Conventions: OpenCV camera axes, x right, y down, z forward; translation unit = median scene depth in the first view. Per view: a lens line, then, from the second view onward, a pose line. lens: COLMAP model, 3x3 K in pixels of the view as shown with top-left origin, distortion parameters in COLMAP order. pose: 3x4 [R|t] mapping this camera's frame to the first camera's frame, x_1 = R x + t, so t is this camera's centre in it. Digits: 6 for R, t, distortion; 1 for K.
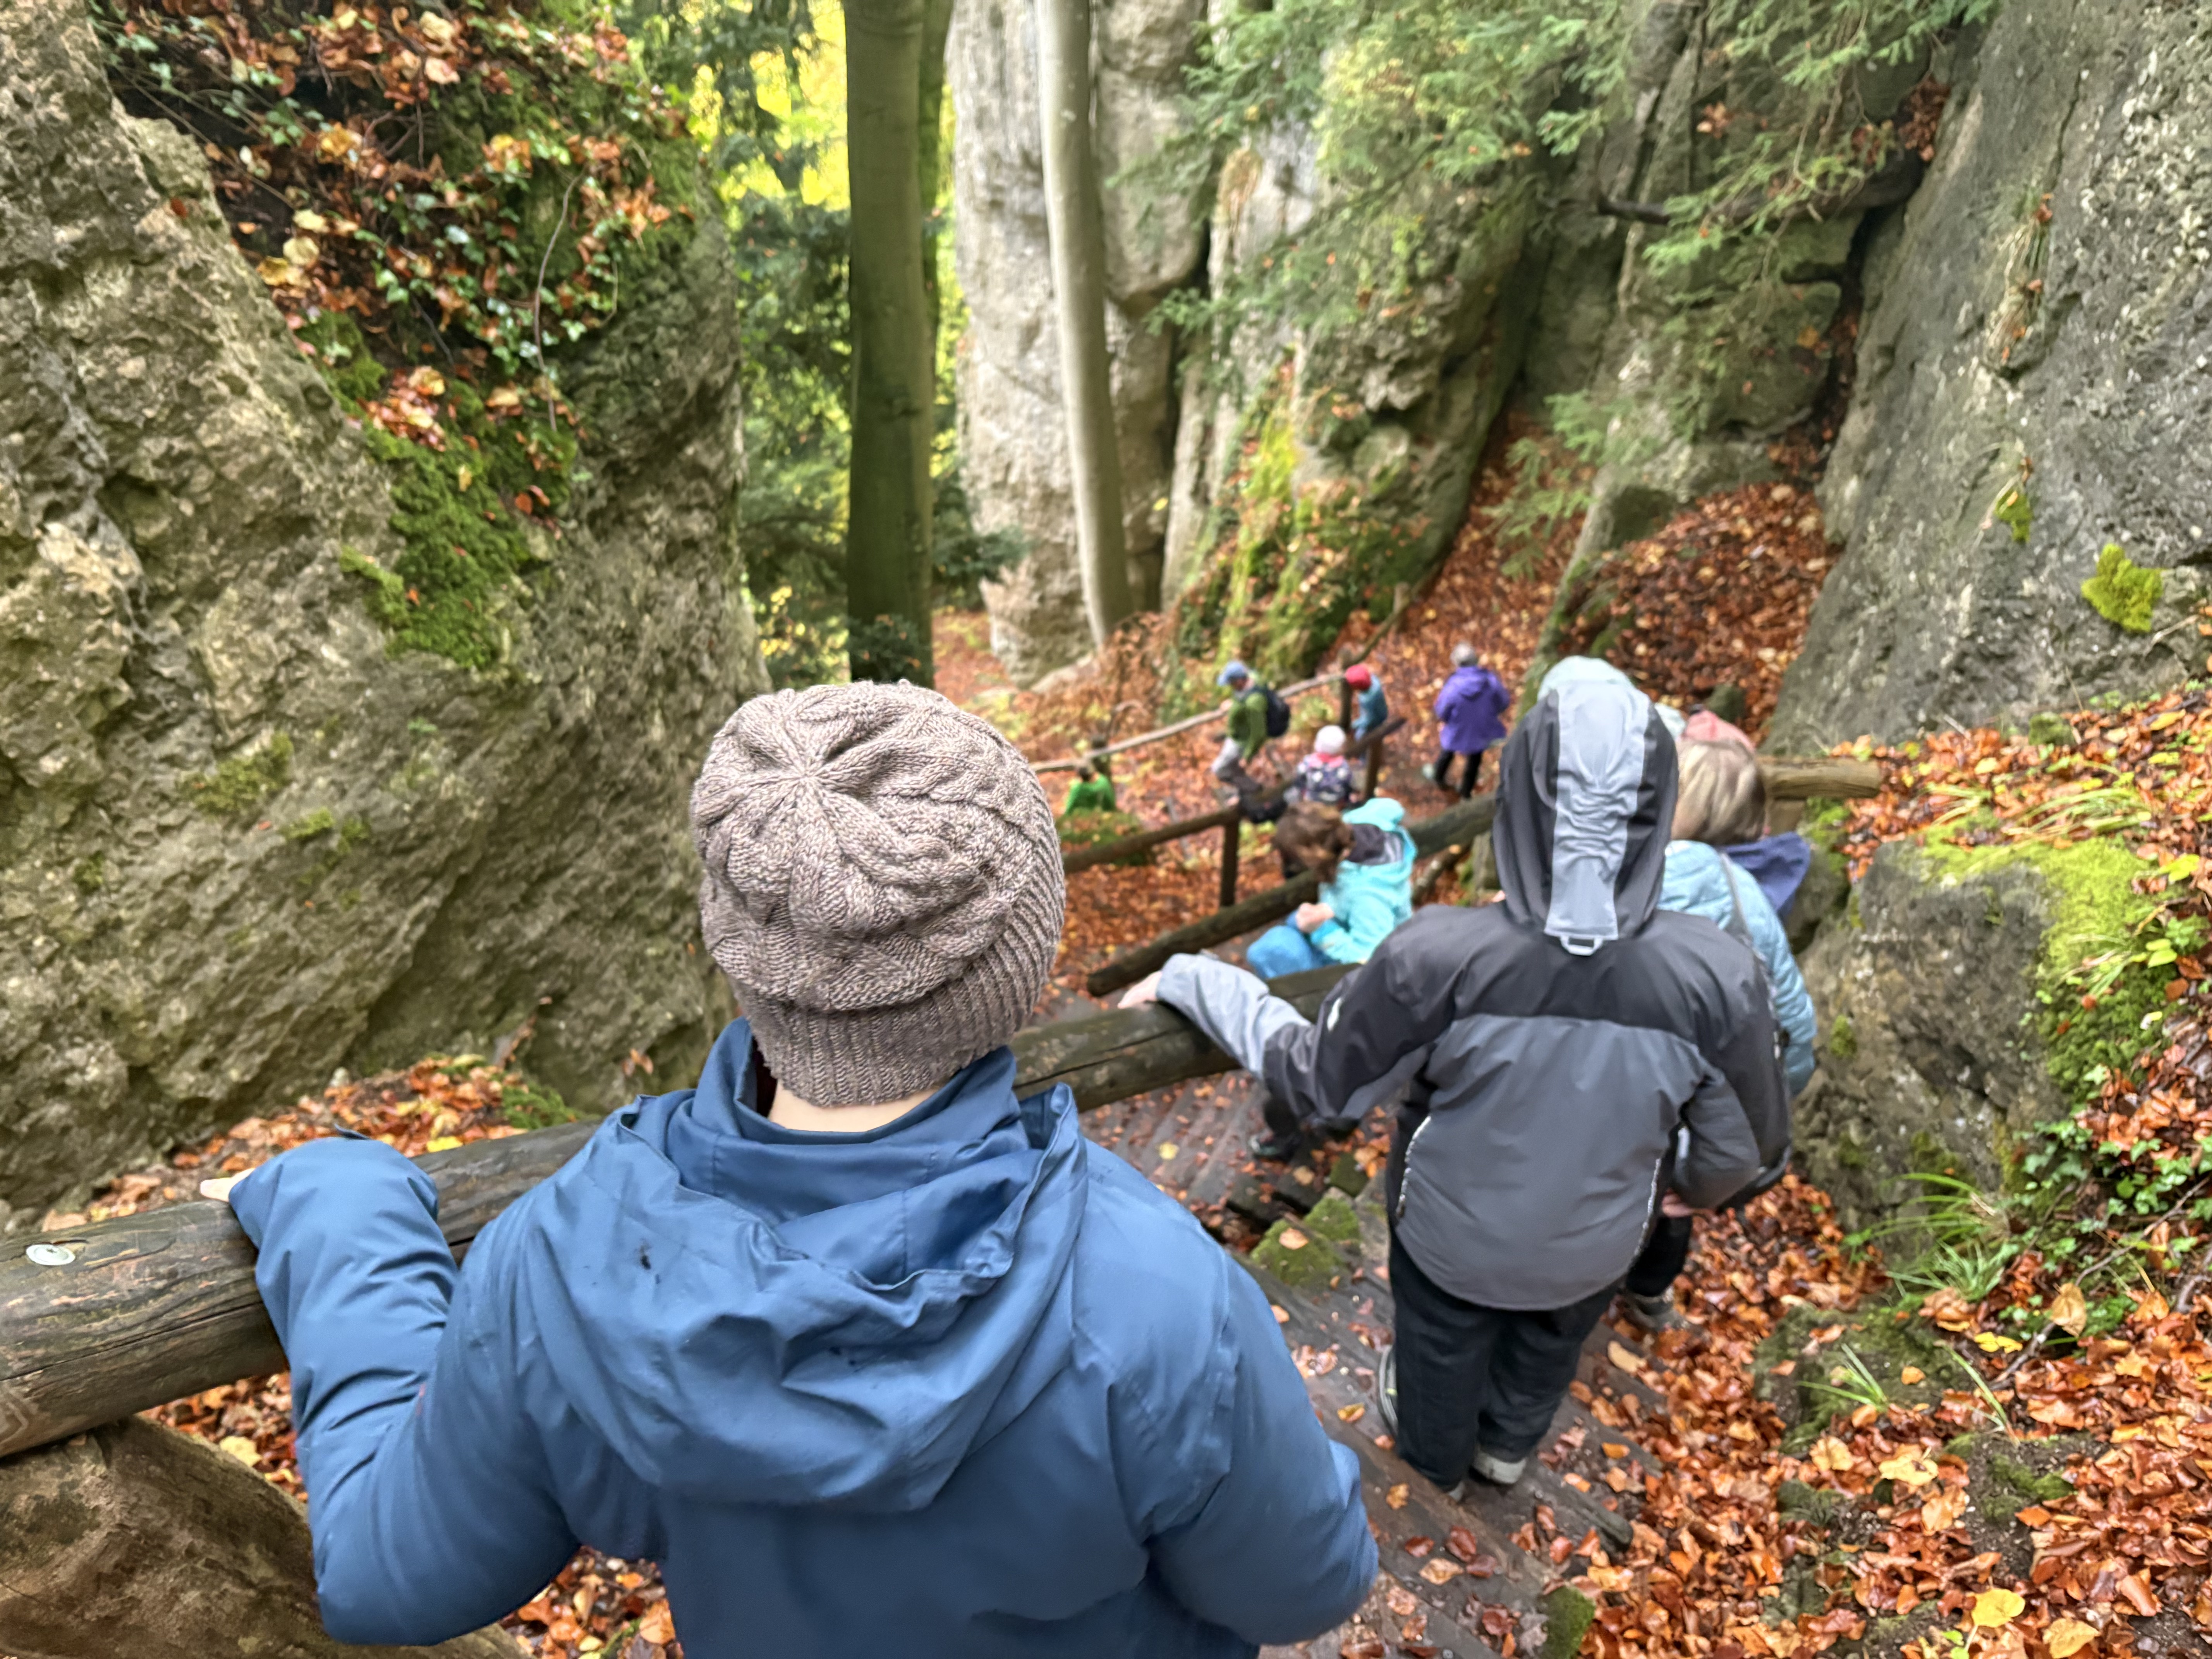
lens RADIAL K [[1692.9, 0, 1105.4], [0, 1692.9, 828.8], [0, 0, 1]] dist [0.006202, -0.000018]
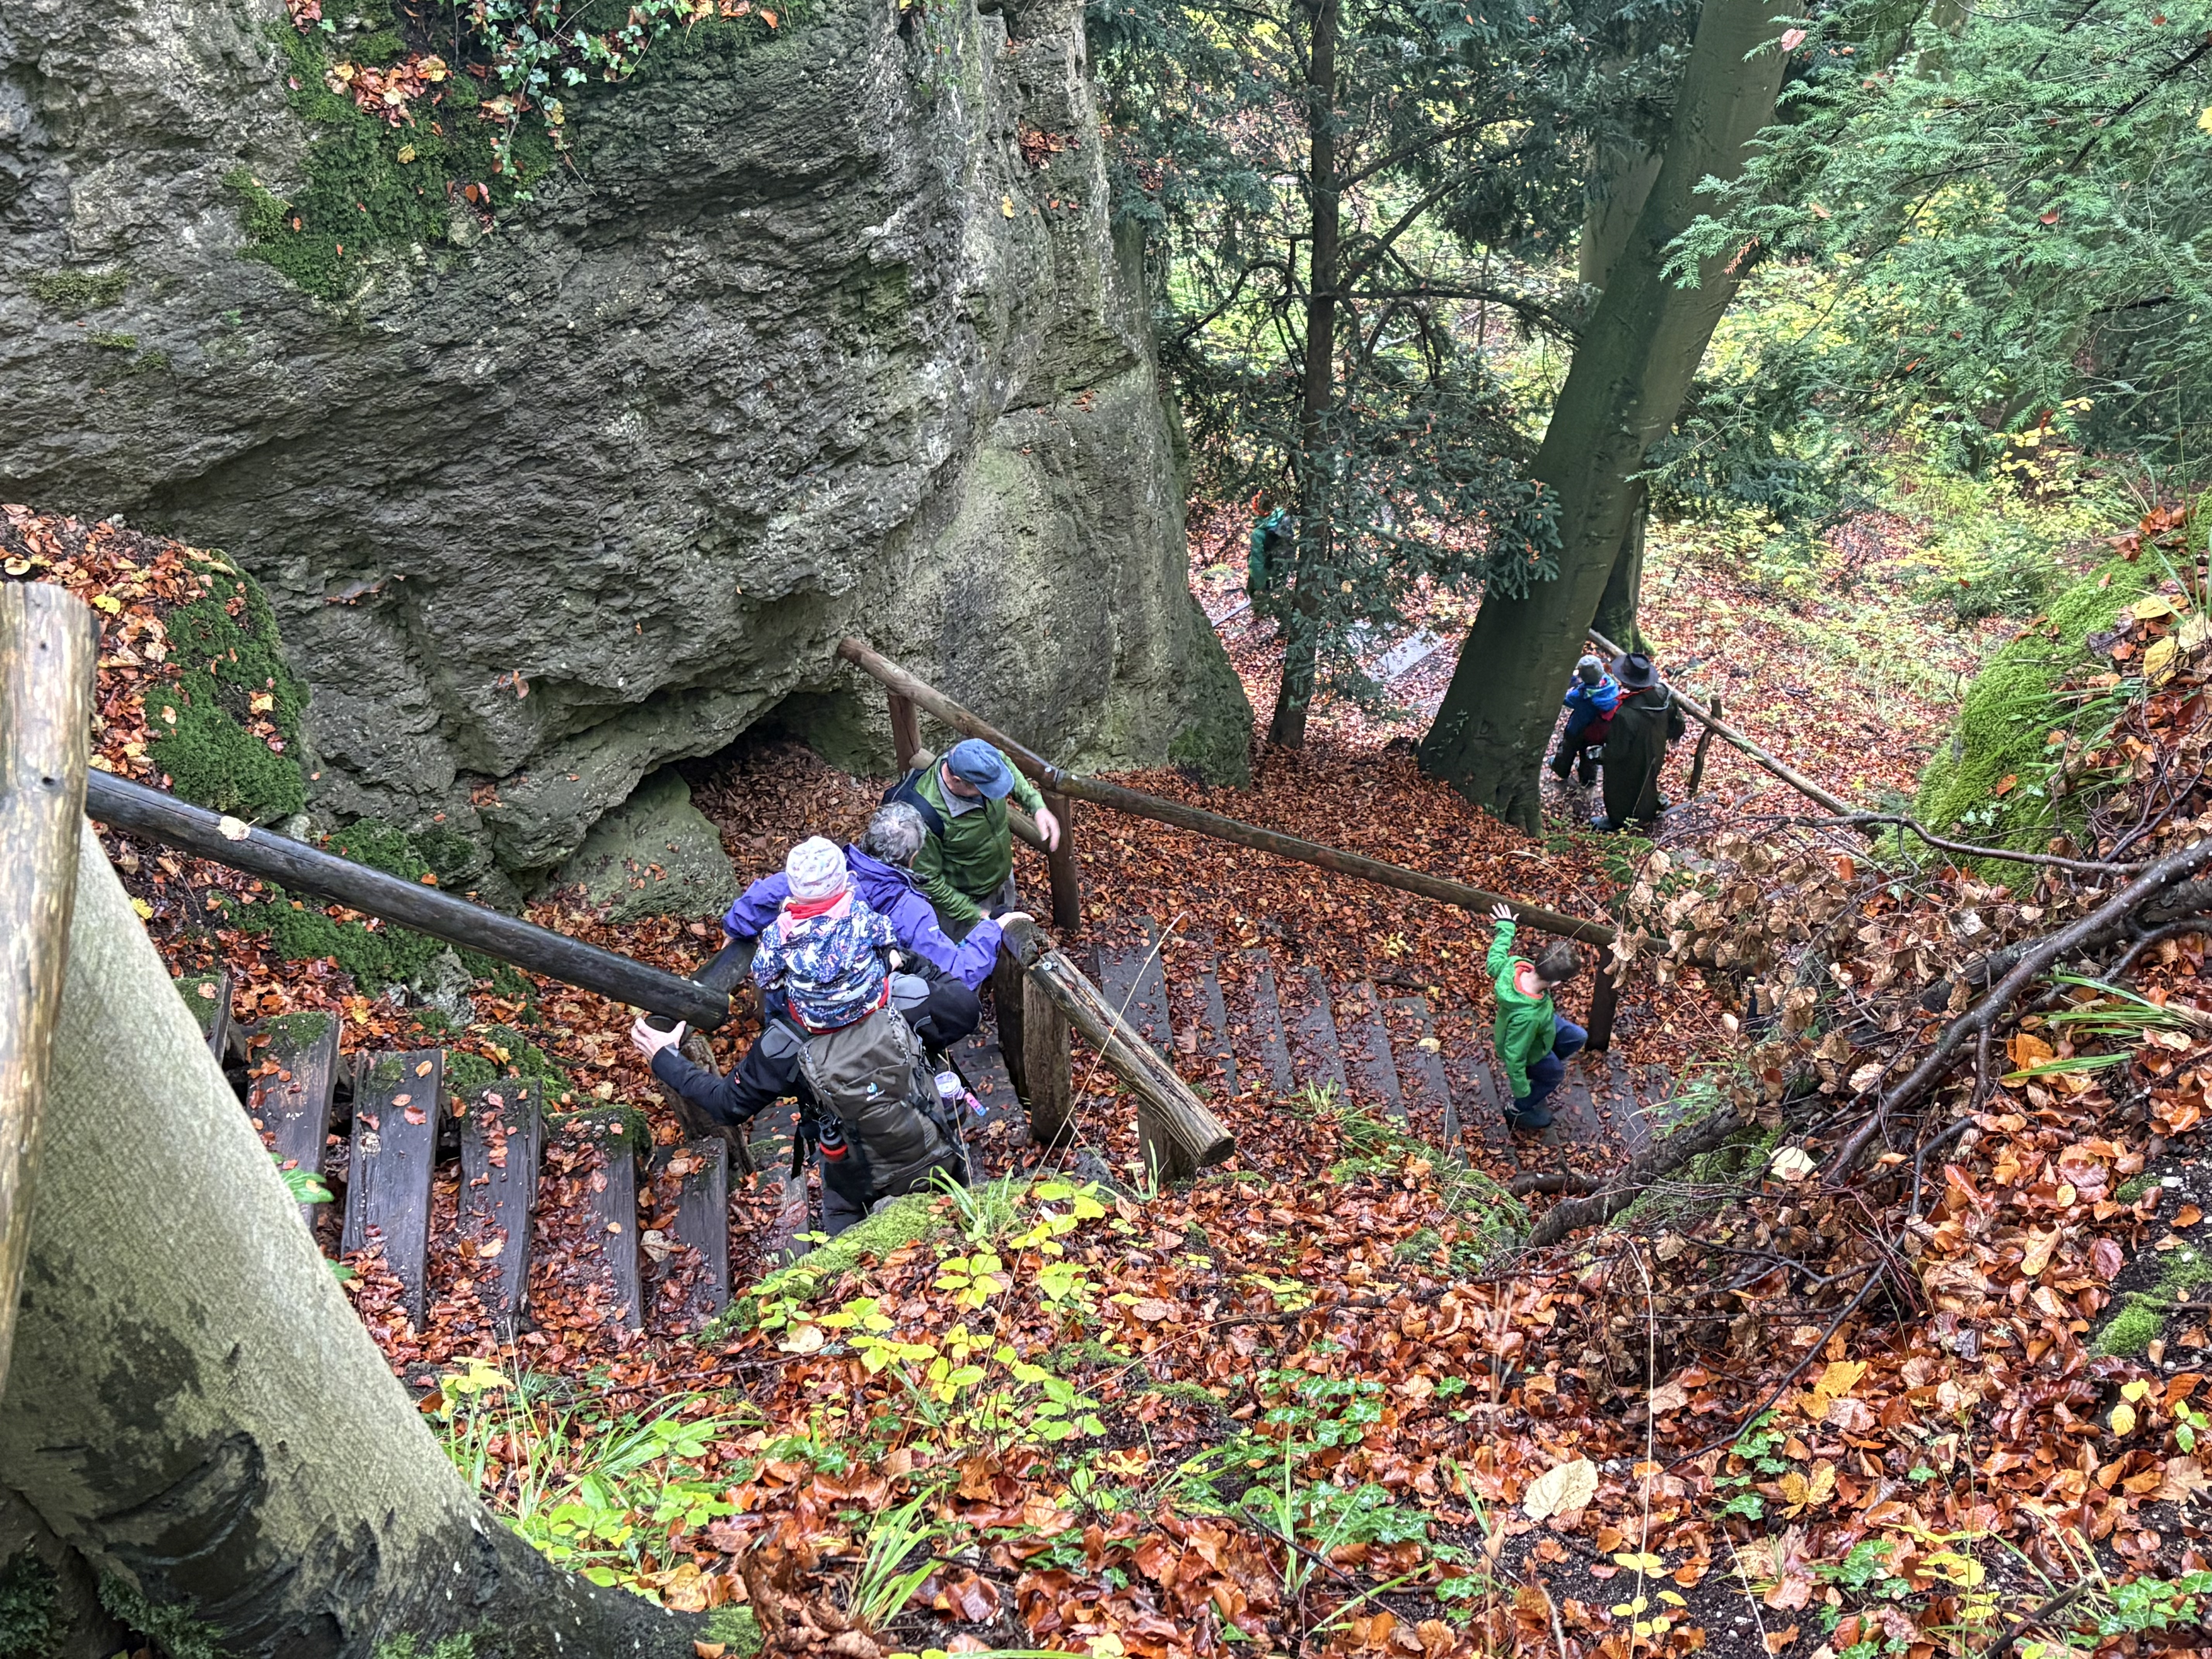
lens RADIAL K [[2564.1, 0, 1106.5], [0, 2564.1, 830.3], [0, 0, 1]] dist [-0.032840, 0.000000]
pose [[0.643569, 0.588251, -0.489673, 1.085465], [-0.528397, 0.804321, 0.271779, -0.568318], [0.553729, 0.083833, 0.828466, -0.168809]]
